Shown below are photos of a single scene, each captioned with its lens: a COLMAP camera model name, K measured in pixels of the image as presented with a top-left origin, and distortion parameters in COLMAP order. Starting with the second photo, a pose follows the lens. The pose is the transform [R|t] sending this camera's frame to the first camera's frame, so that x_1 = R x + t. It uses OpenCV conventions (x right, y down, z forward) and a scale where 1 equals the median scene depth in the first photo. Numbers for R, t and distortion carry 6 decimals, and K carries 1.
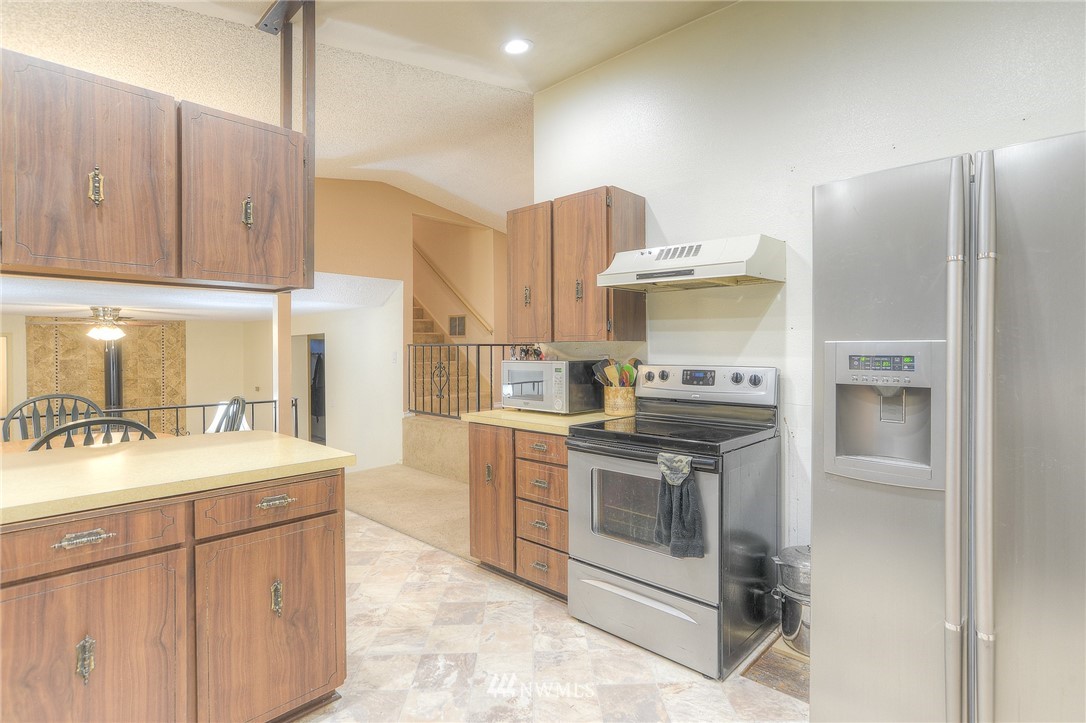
lens RADIAL K [[538.7, 0, 546.0], [0, 538.7, 355.4], [0, 0, 1]] dist [-0.000379, 0.000025]
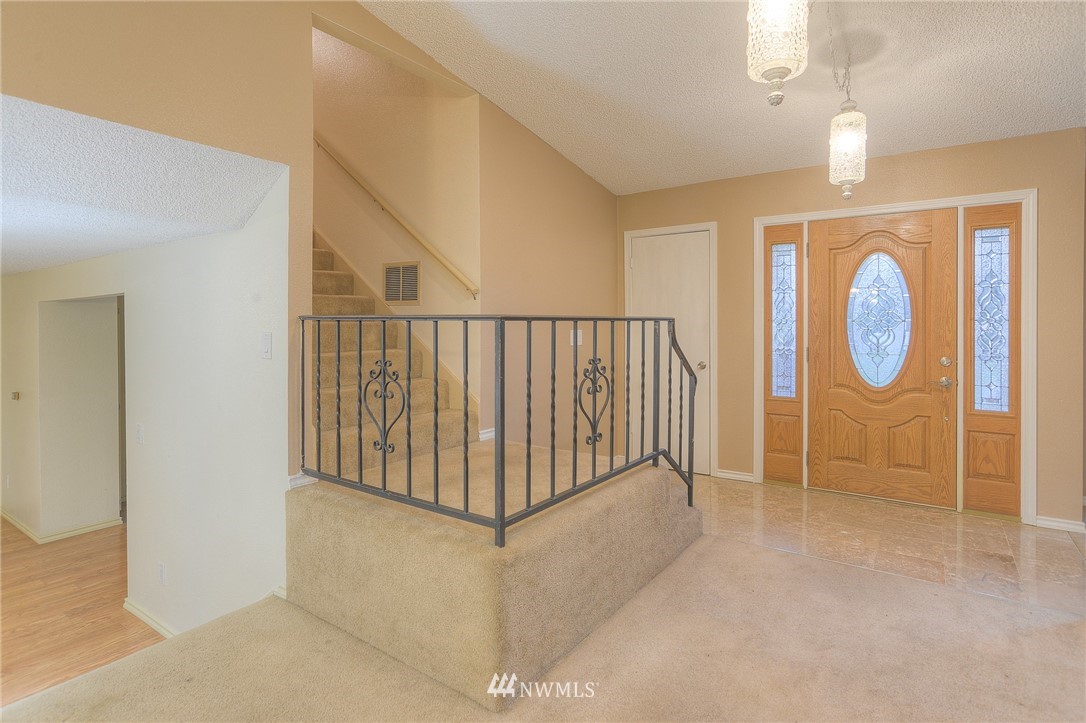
lens RADIAL K [[545.2, 0, 547.0], [0, 545.2, 331.3], [0, 0, 1]] dist [-0.003005, -0.000497]
pose [[0.987189, 0.001559, 0.159546, -0.115680], [-0.002040, 0.999994, 0.002851, -0.009065], [-0.159541, -0.003140, 0.987186, 0.475347]]
